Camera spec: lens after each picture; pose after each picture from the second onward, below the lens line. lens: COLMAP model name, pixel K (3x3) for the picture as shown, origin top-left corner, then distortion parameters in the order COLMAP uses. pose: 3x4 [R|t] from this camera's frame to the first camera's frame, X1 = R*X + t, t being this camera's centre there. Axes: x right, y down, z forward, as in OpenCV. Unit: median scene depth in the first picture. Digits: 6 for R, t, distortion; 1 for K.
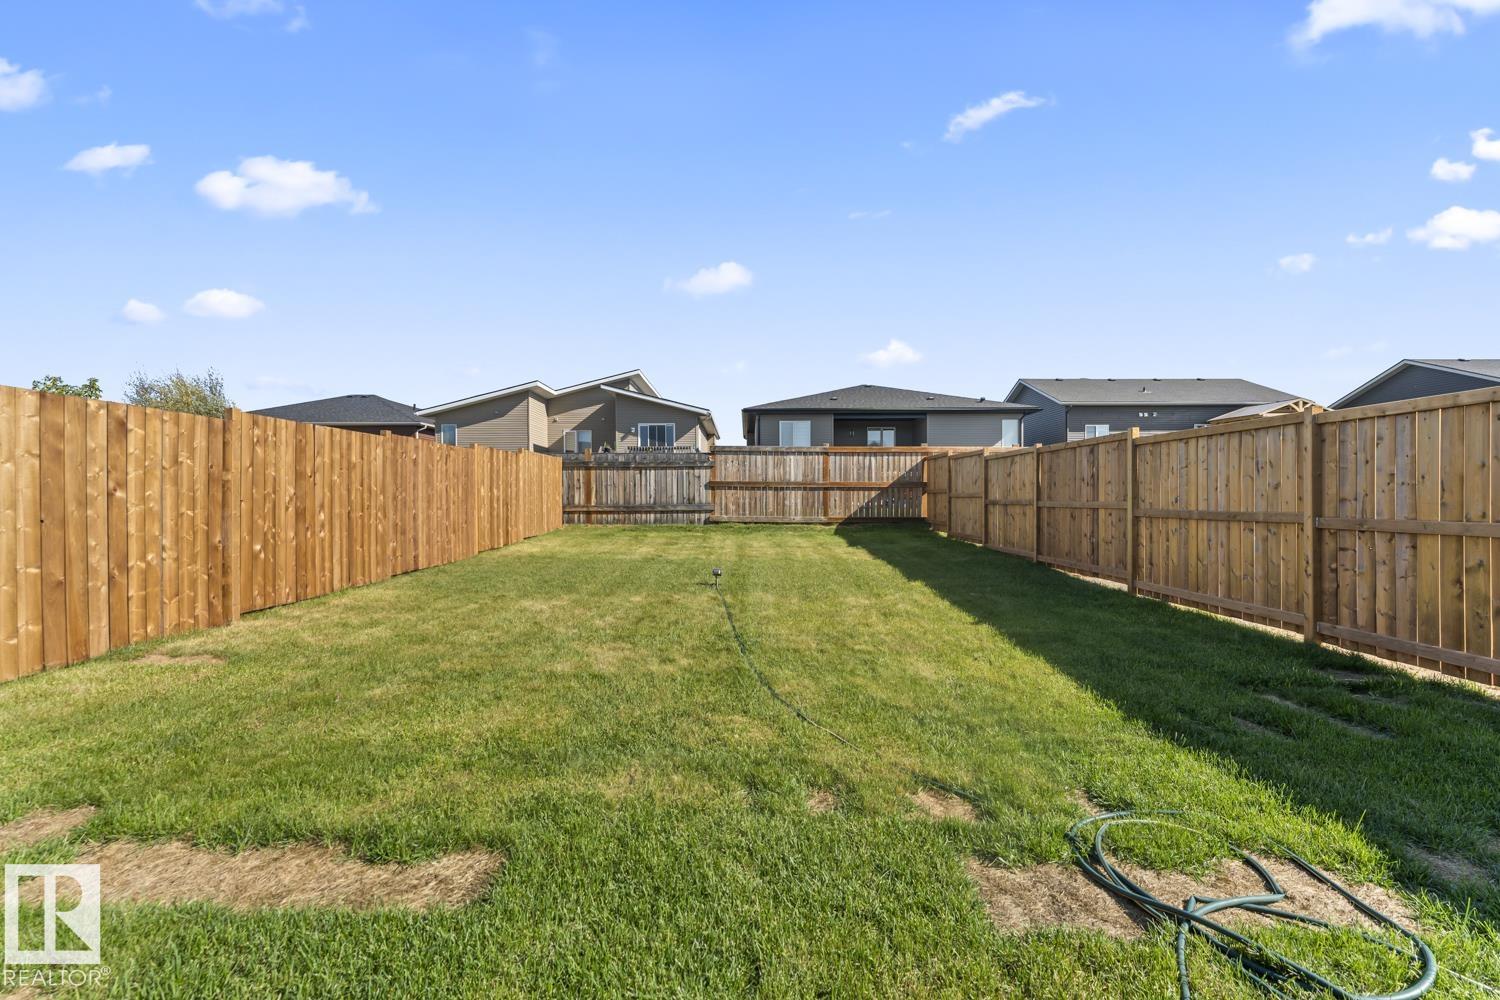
lens RADIAL K [[649.4, 0, 750.0], [0, 649.4, 500.0], [0, 0, 1]] dist [0.000875, -0.000285]
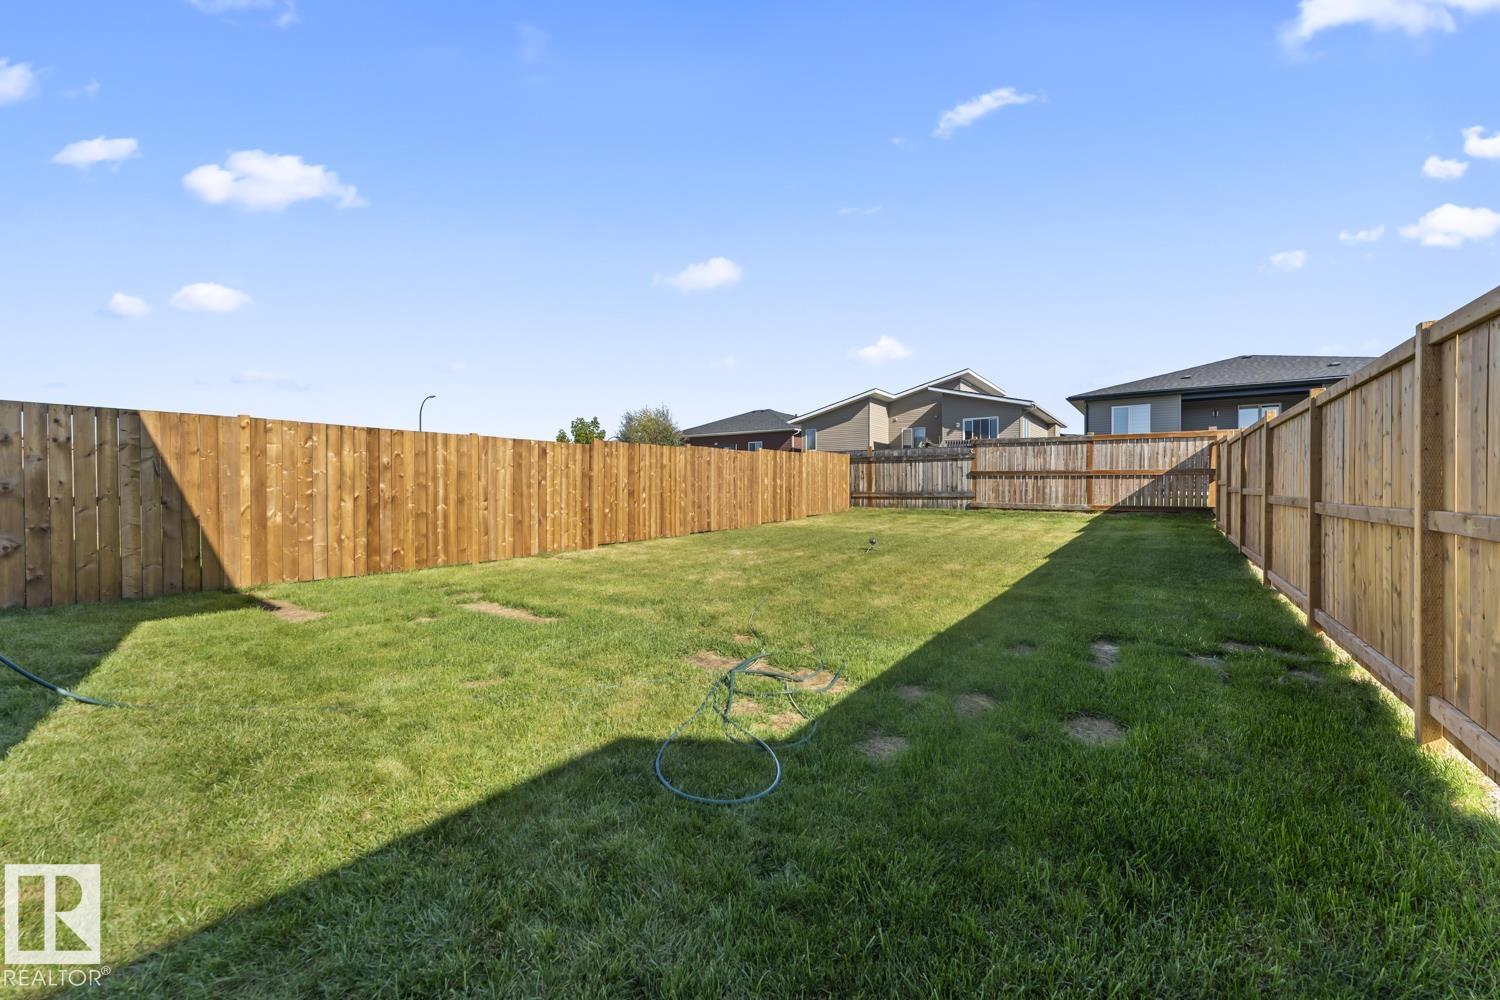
lens RADIAL K [[601.9, 0, 750.0], [0, 601.9, 490.8], [0, 0, 1]] dist [0.001416, -0.000100]
pose [[0.821587, 0.003955, -0.570070, 0.330684], [-0.002816, 0.999992, 0.002880, 0.004827], [0.570077, -0.000761, 0.821591, -0.116803]]
